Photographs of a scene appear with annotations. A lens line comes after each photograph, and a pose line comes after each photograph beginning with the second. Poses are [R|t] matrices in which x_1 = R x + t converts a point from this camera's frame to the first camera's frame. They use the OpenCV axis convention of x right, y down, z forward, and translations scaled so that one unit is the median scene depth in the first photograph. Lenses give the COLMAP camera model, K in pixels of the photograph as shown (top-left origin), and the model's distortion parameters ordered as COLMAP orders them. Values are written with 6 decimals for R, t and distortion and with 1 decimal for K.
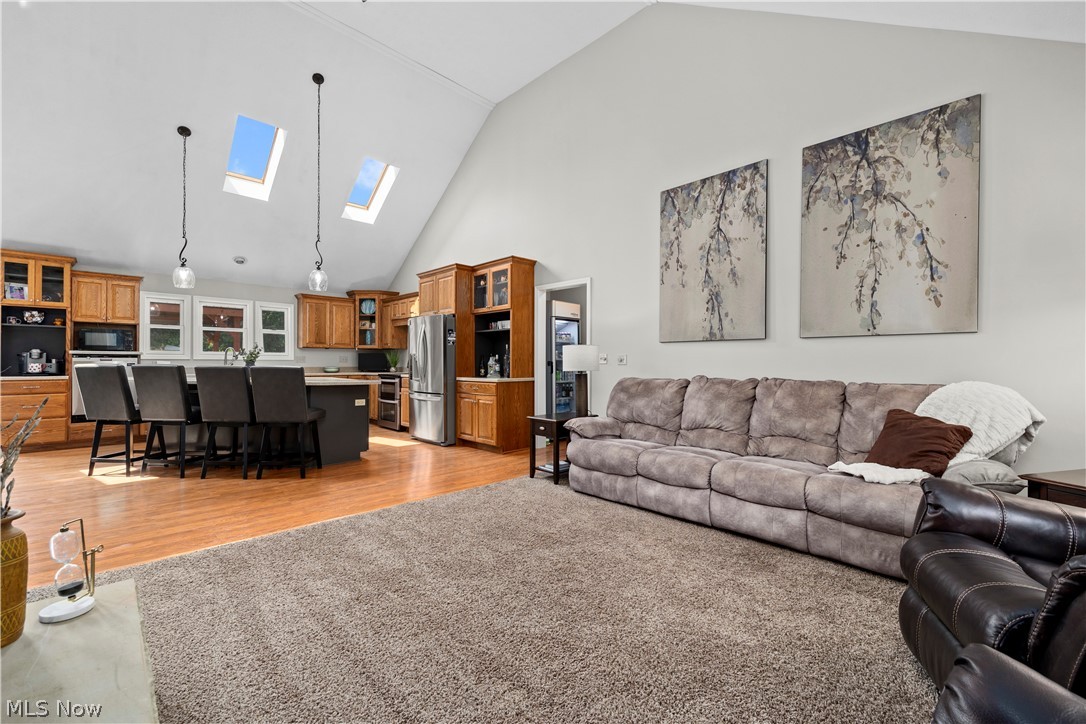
lens RADIAL K [[447.2, 0, 543.0], [0, 447.2, 362.0], [0, 0, 1]] dist [0.008521, -0.000282]
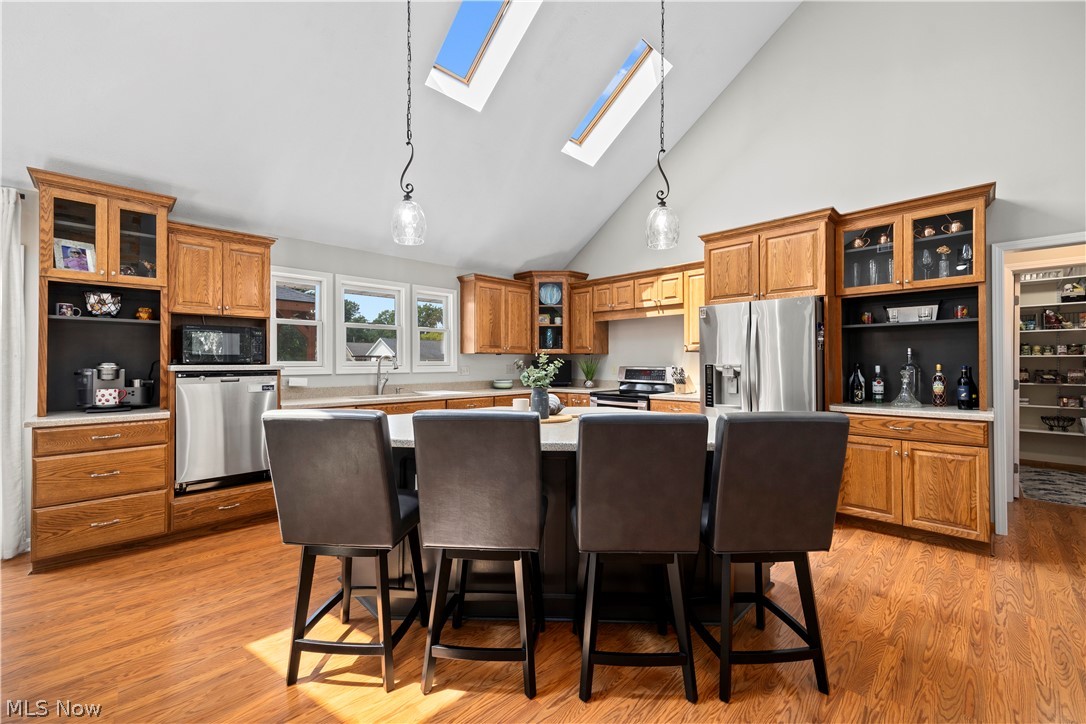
lens RADIAL K [[438.8, 0, 543.0], [0, 438.8, 362.0], [0, 0, 1]] dist [0.009553, 0.000040]
pose [[0.999978, -0.006012, 0.002626, -0.583402], [0.006011, 0.999982, 0.000384, -0.025821], [-0.002628, -0.000369, 0.999996, 0.451214]]
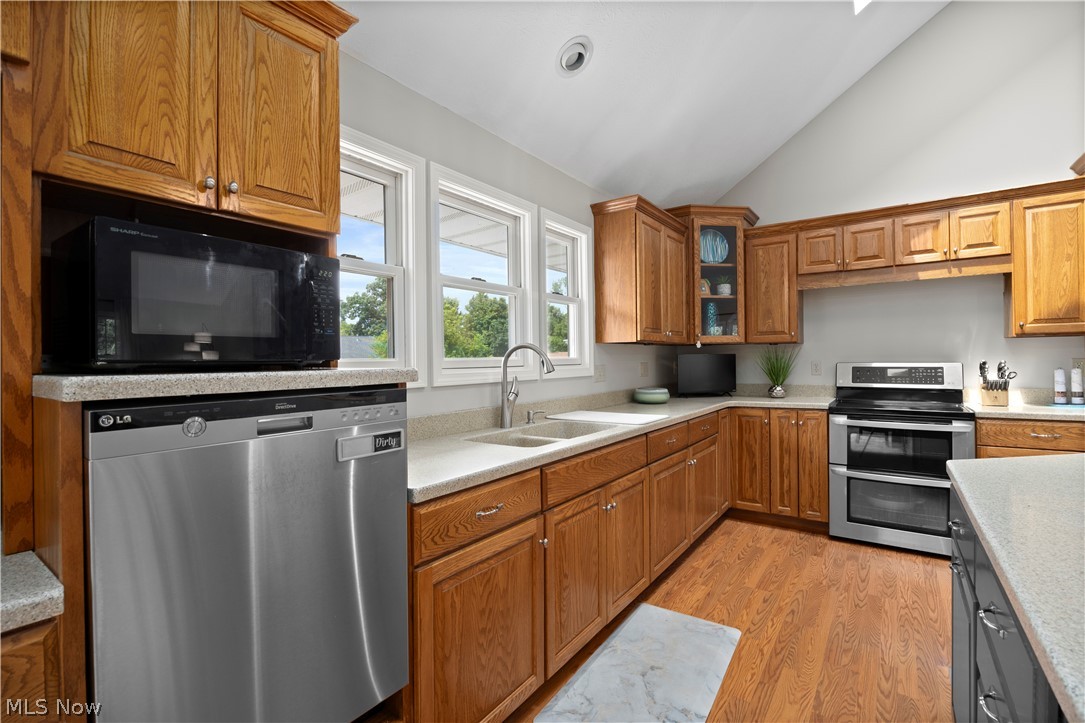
lens RADIAL K [[487.1, 0, 542.5], [0, 487.1, 361.5], [0, 0, 1]] dist [-0.010447, -0.000292]
pose [[0.985114, -0.019149, 0.170833, -0.914210], [0.018440, 0.999814, 0.005737, -0.026950], [-0.170911, -0.002501, 0.985283, 0.822355]]
